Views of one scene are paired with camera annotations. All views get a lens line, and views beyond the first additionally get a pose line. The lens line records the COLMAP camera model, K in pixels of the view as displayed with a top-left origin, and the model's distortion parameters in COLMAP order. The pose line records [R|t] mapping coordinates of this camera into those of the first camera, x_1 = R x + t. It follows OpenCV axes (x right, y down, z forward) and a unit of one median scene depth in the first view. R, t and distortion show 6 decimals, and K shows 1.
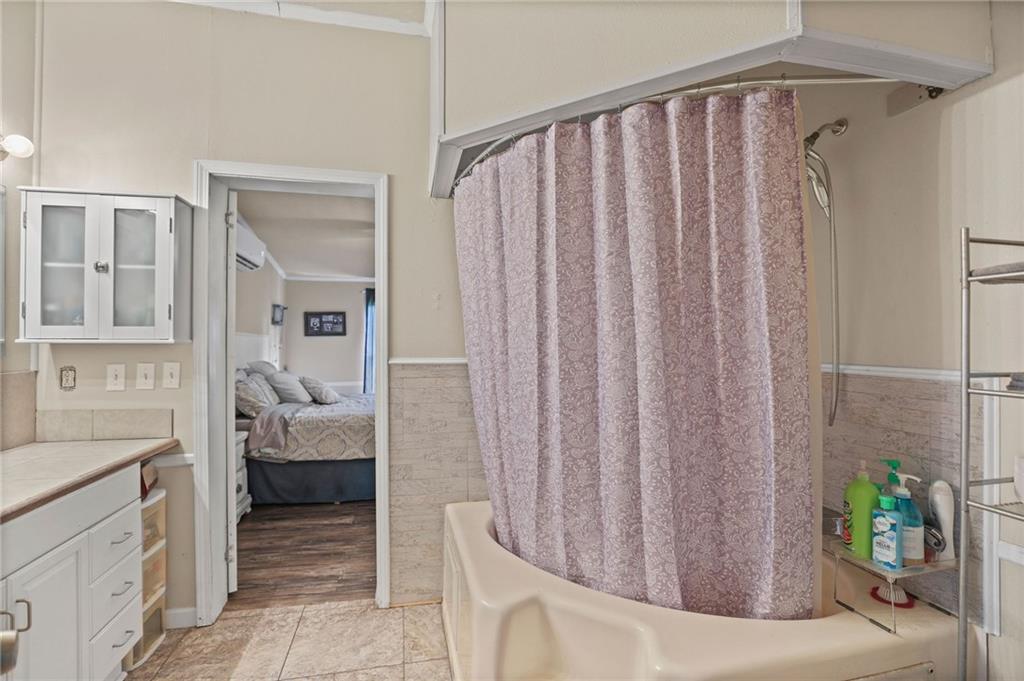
lens RADIAL K [[470.3, 0, 507.9], [0, 470.3, 342.3], [0, 0, 1]] dist [-0.018511, 0.000711]
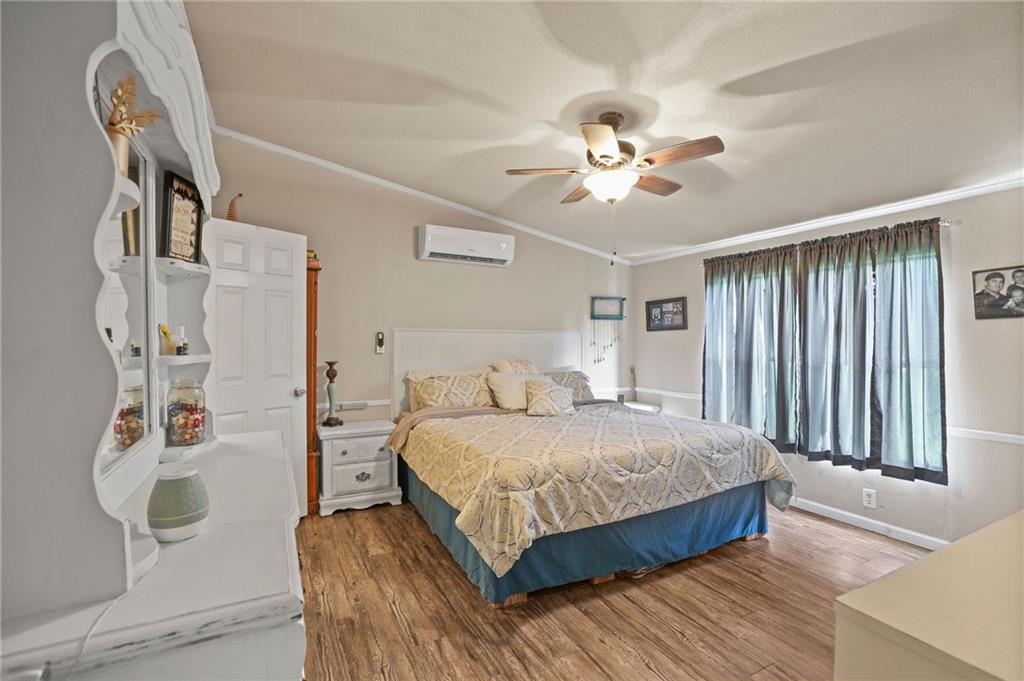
lens RADIAL K [[470.3, 0, 510.6], [0, 470.3, 342.3], [0, 0, 1]] dist [-0.018511, 0.000711]
pose [[0.256671, -0.000790, -0.966498, 0.291966], [0.009663, 0.999952, 0.001748, 0.002079], [0.966450, -0.009788, 0.256667, 0.557177]]
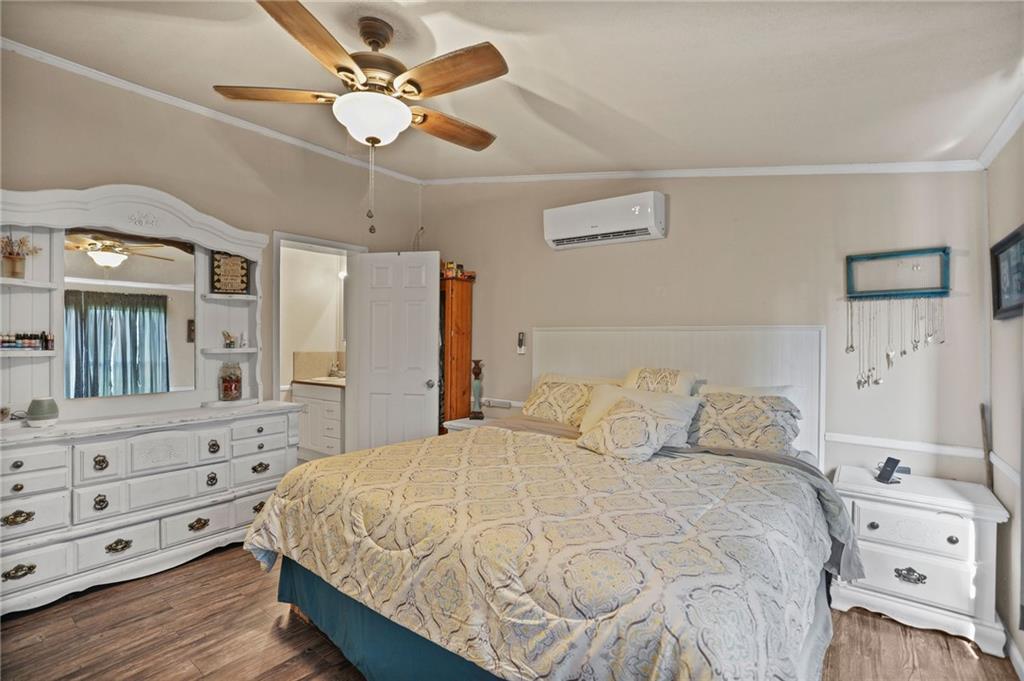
lens RADIAL K [[470.3, 0, 510.0], [0, 470.3, 342.5], [0, 0, 1]] dist [-0.018511, 0.000711]
pose [[-0.770978, -0.005590, -0.636837, 0.039423], [-0.003404, 0.999983, -0.004657, 0.004462], [0.636852, -0.001423, -0.770985, 1.020802]]
